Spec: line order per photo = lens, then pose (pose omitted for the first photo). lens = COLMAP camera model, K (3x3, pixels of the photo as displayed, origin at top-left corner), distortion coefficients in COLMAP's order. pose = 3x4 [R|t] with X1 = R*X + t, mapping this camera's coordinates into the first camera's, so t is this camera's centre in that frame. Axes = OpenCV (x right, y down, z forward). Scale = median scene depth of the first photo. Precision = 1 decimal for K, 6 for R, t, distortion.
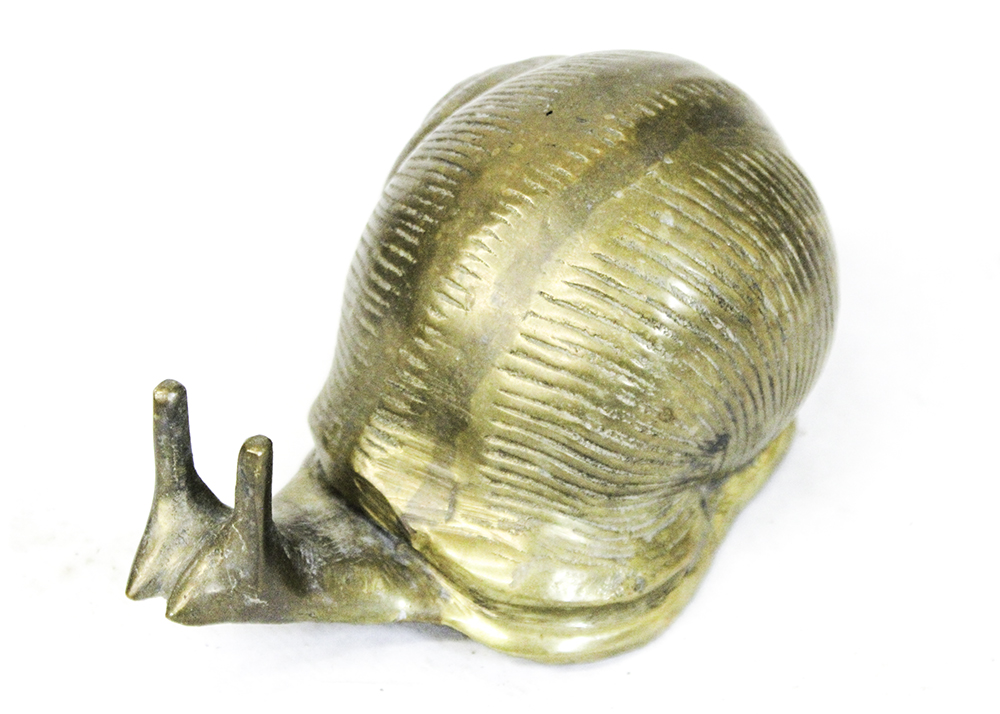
lens RADIAL K [[3662.2, 0, 497.4], [0, 3662.2, 357.3], [0, 0, 1]] dist [-0.009455, 0.000000]
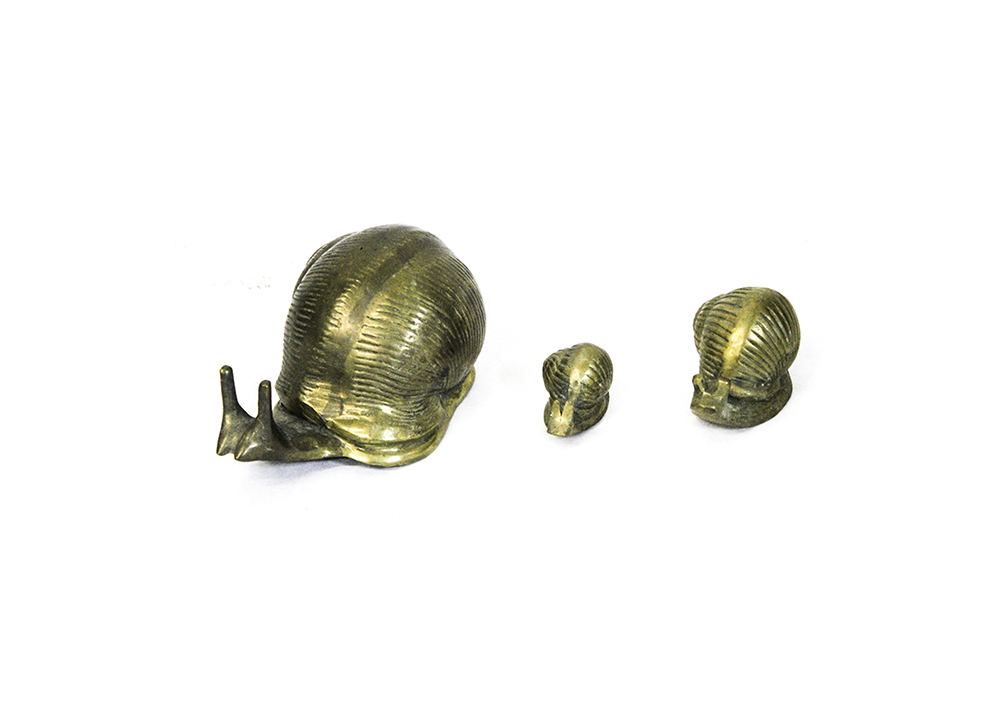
lens RADIAL K [[3662.2, 0, 501.0], [0, 3662.2, 357.1], [0, 0, 1]] dist [-0.009455, 0.000000]
pose [[0.986624, -0.110481, 0.119866, -0.199409], [0.128227, 0.980000, -0.152176, 0.398194], [-0.100657, 0.165510, 0.981058, -1.446733]]
